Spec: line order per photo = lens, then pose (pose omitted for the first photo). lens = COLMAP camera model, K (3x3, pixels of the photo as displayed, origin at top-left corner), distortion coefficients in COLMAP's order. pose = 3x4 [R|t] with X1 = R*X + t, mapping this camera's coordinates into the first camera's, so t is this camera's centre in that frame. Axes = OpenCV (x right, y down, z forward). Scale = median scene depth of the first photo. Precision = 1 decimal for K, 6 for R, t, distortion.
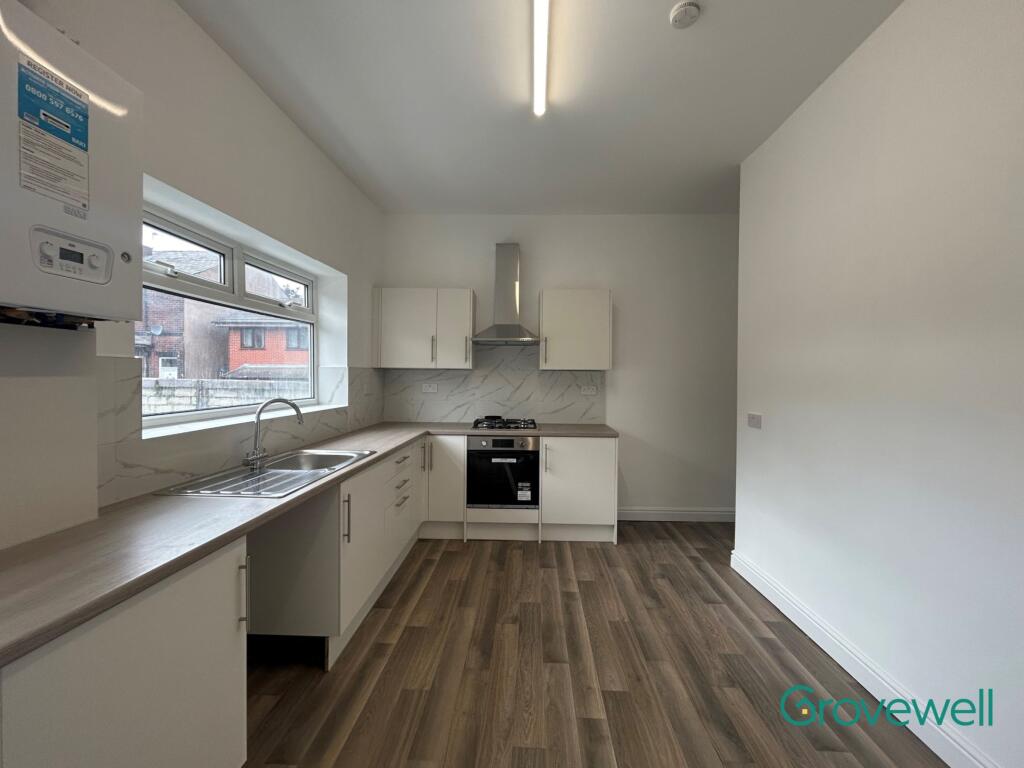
lens RADIAL K [[417.0, 0, 512.0], [0, 417.0, 384.0], [0, 0, 1]] dist [-0.002539, 0.000144]
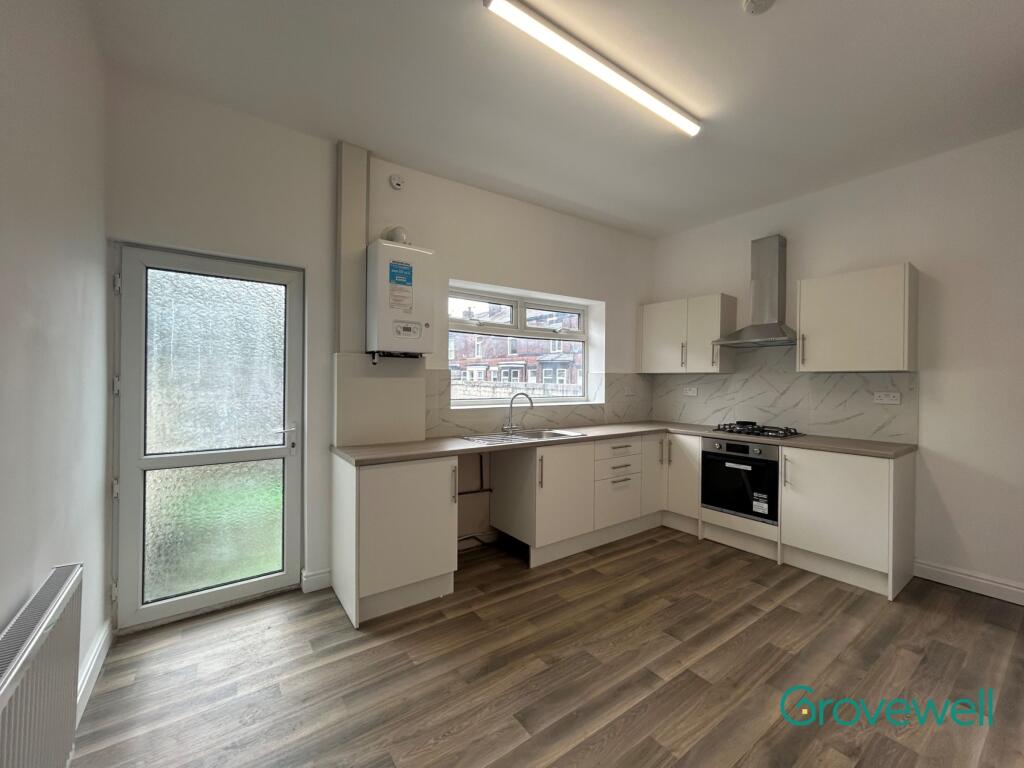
lens RADIAL K [[413.3, 0, 509.5], [0, 413.3, 385.9], [0, 0, 1]] dist [-0.003518, 0.000285]
pose [[0.616741, 0.006318, -0.787141, 0.417402], [-0.018187, 0.999815, -0.006225, 0.012438], [0.786956, 0.018154, 0.616742, -0.014962]]
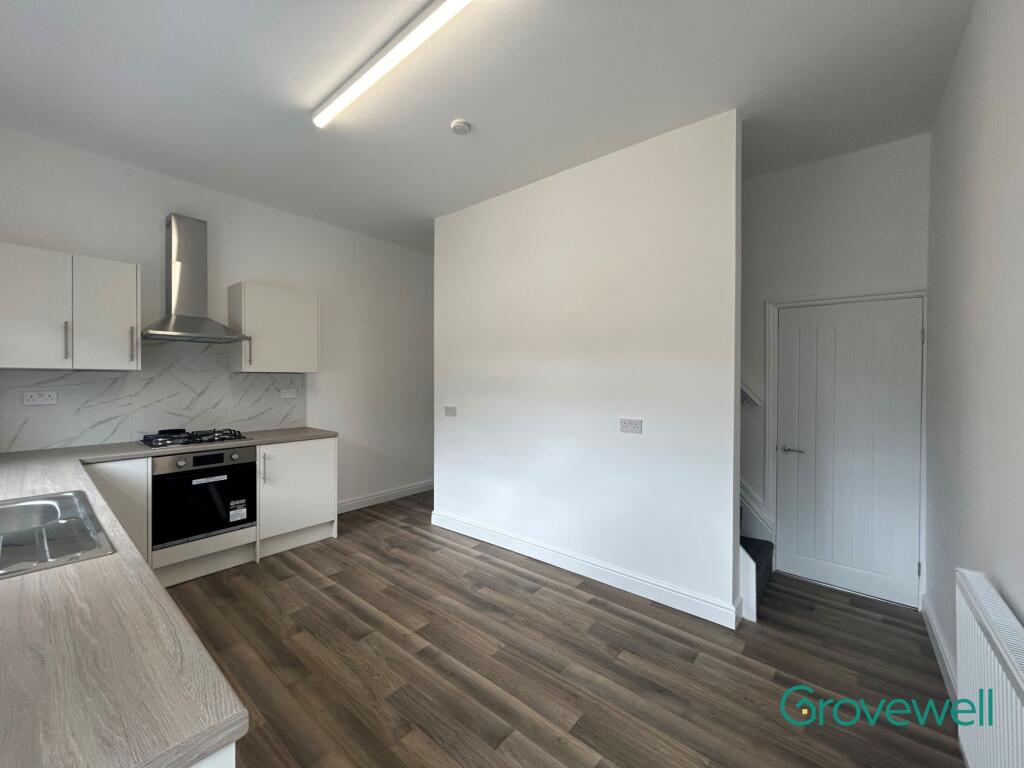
lens RADIAL K [[417.0, 0, 512.0], [0, 417.0, 384.0], [0, 0, 1]] dist [-0.002539, 0.000144]
pose [[0.605666, -0.016284, 0.795552, -0.323971], [0.014957, 0.999847, 0.009079, -0.009242], [-0.795578, 0.006400, 0.605817, 0.000565]]
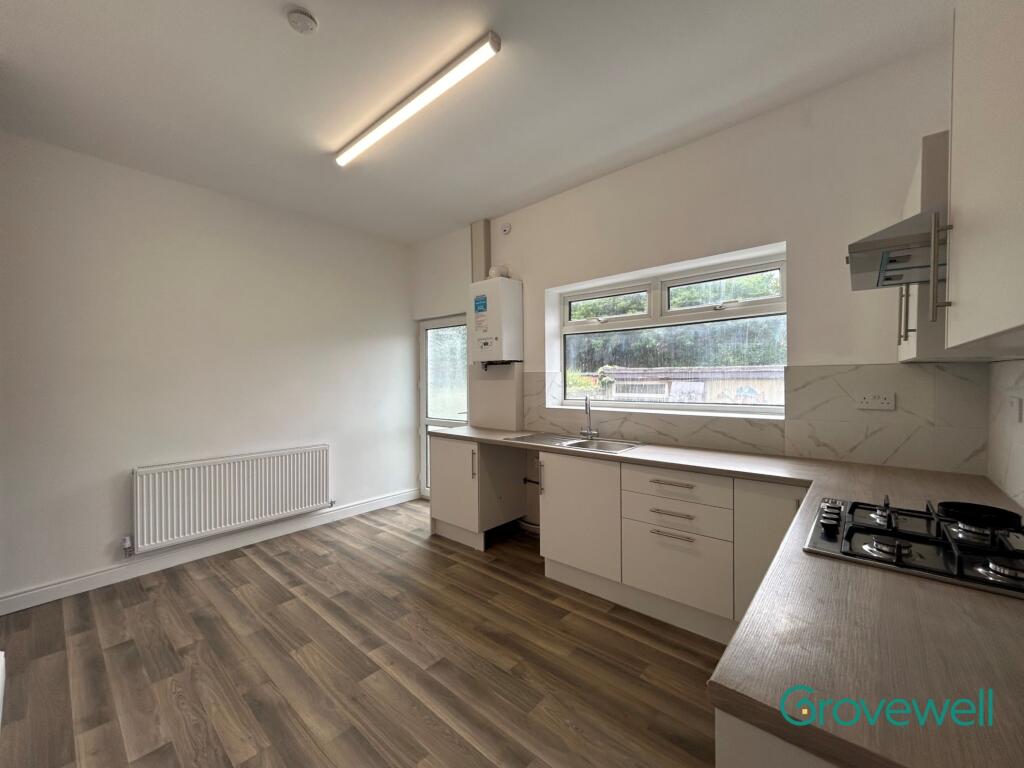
lens RADIAL K [[422.4, 0, 505.1], [0, 422.4, 377.0], [0, 0, 1]] dist [0.028019, -0.000140]
pose [[-0.638971, -0.003266, -0.769224, 0.477775], [-0.011233, 0.999924, 0.005086, -0.019038], [0.769149, 0.011891, -0.638959, 1.070054]]
